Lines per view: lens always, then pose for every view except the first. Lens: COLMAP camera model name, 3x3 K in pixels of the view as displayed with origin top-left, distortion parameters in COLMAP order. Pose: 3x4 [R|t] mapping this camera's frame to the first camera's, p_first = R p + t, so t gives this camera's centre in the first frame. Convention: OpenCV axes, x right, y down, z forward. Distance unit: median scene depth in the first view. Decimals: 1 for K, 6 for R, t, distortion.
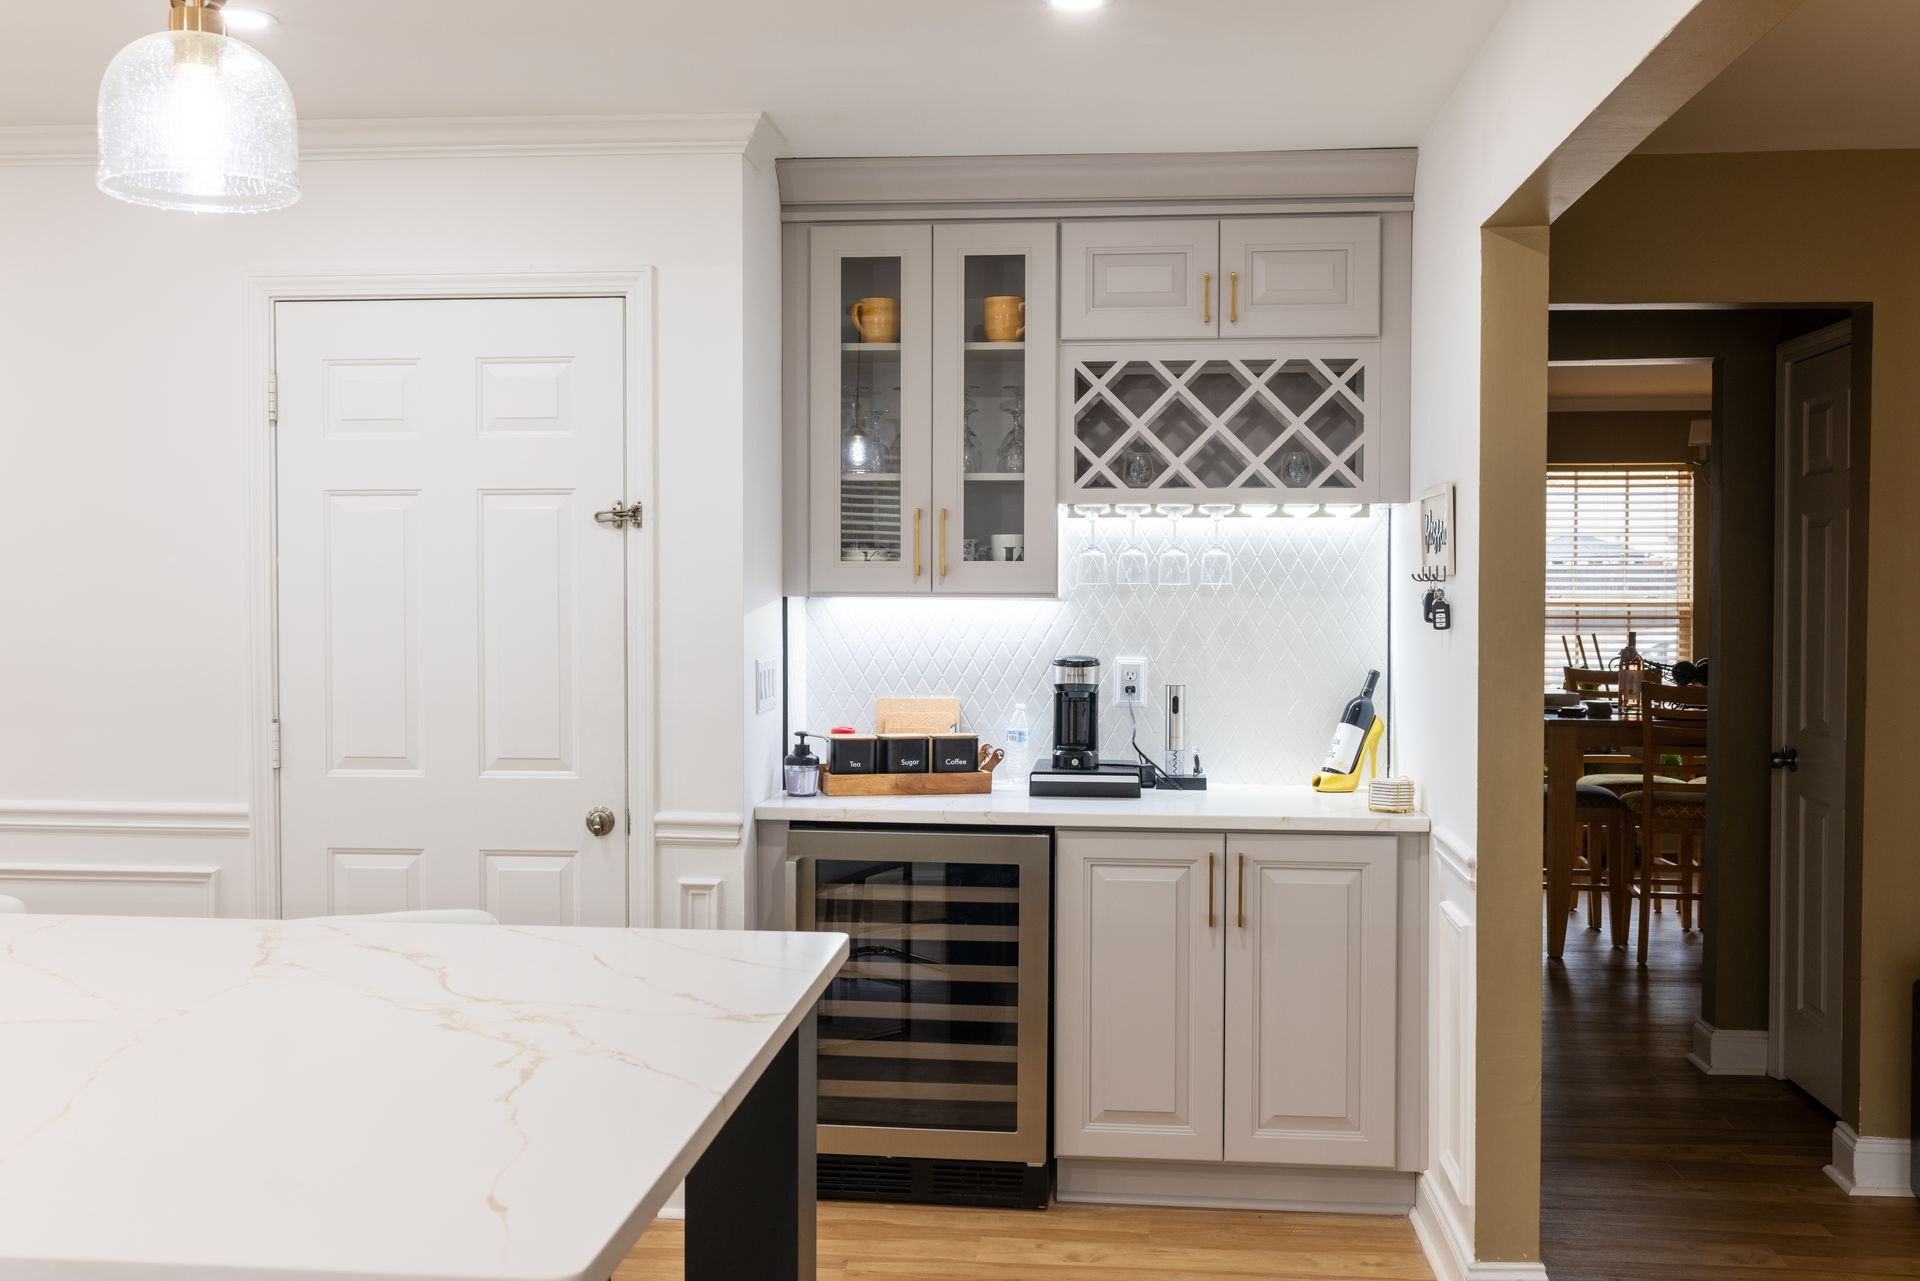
lens RADIAL K [[1815.7, 0, 960.0], [0, 1815.7, 640.5], [0, 0, 1]] dist [-0.005885, -0.008465]
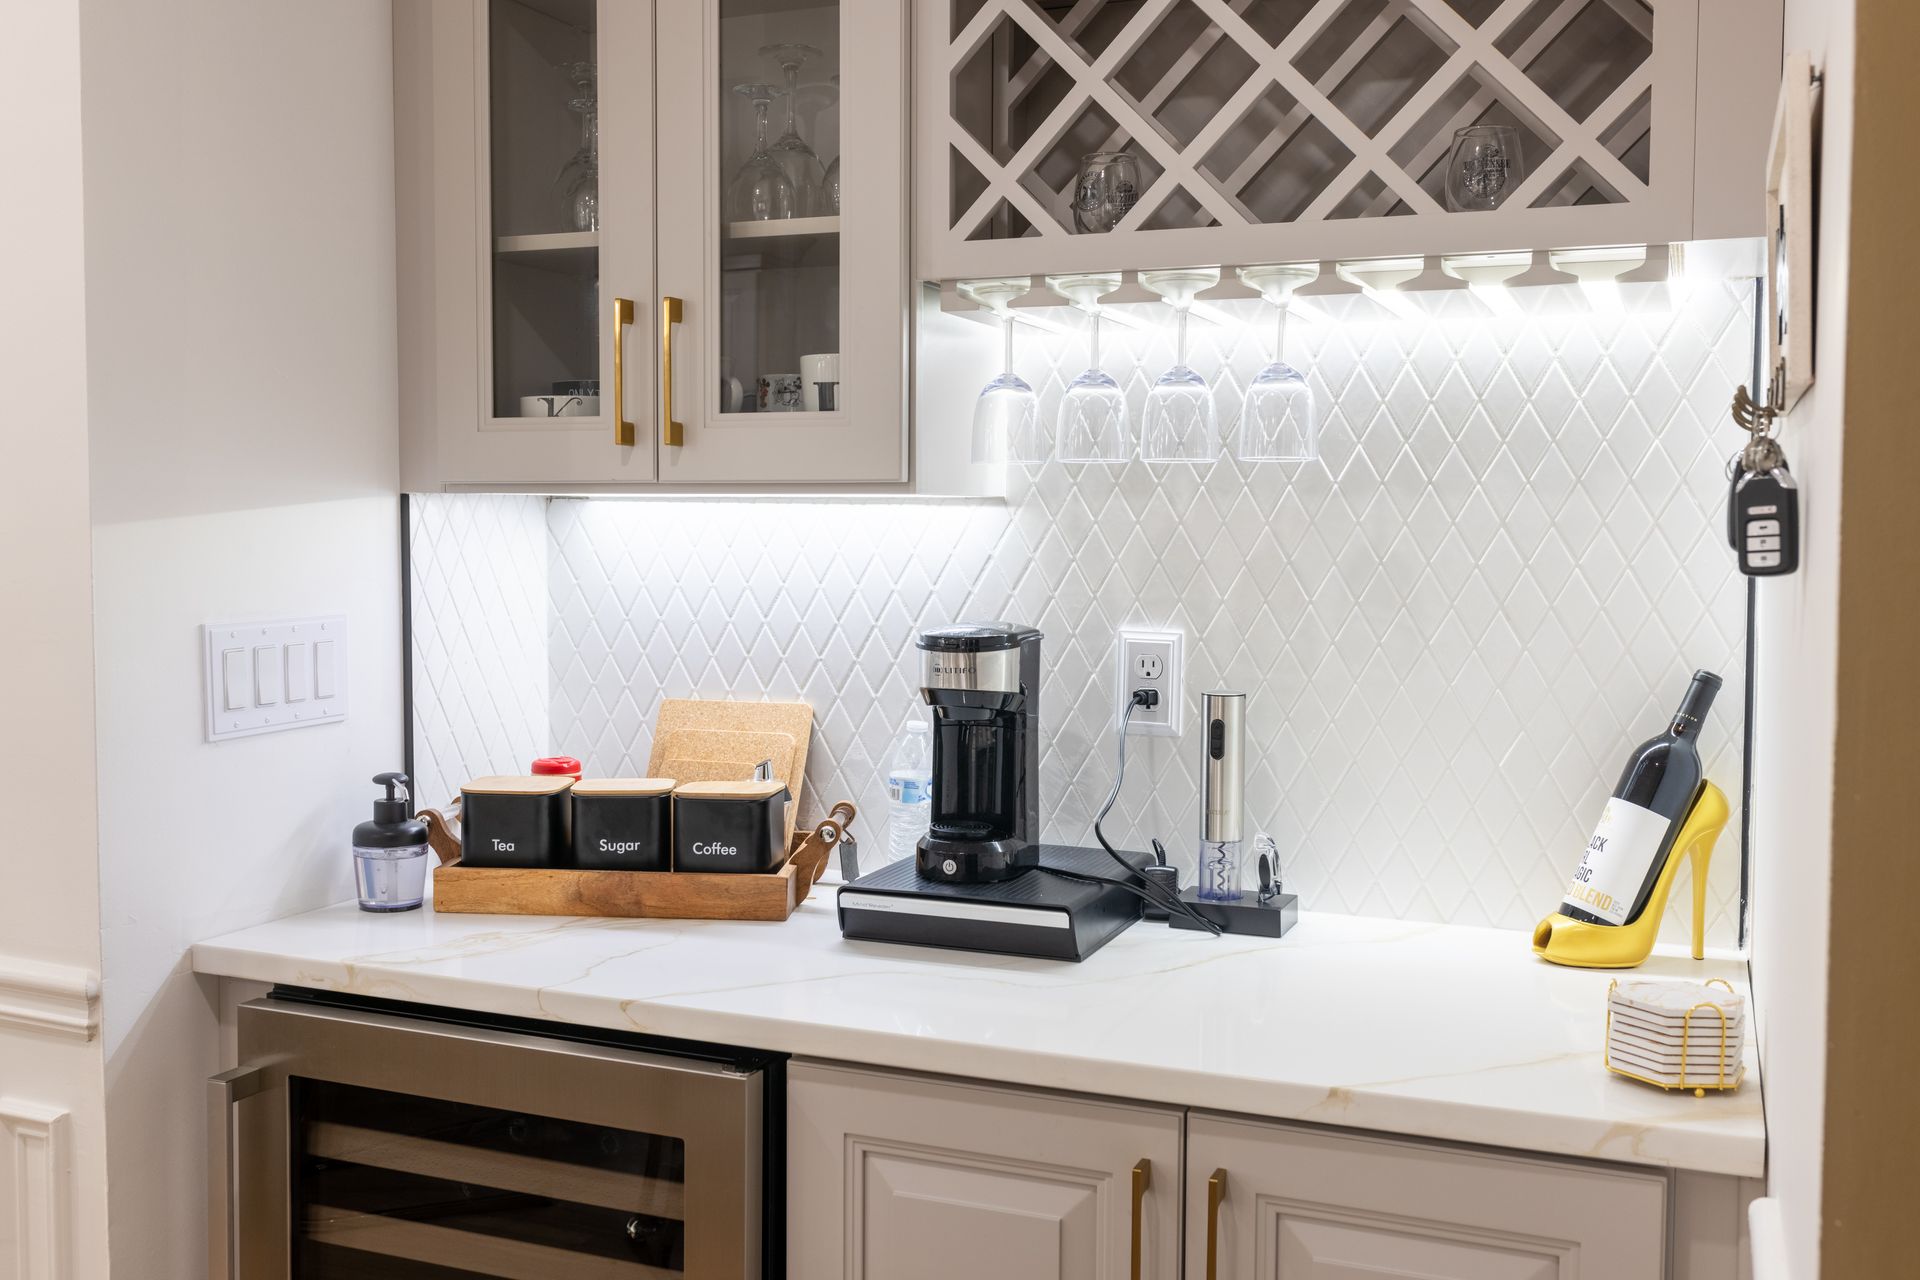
lens RADIAL K [[1815.7, 0, 960.0], [0, 1815.7, 640.0], [0, 0, 1]] dist [-0.005885, -0.008465]
pose [[0.959464, 0.021466, -0.281014, 0.188100], [-0.011714, 0.999271, 0.036336, -0.004164], [0.281589, -0.031572, 0.959016, 0.578397]]
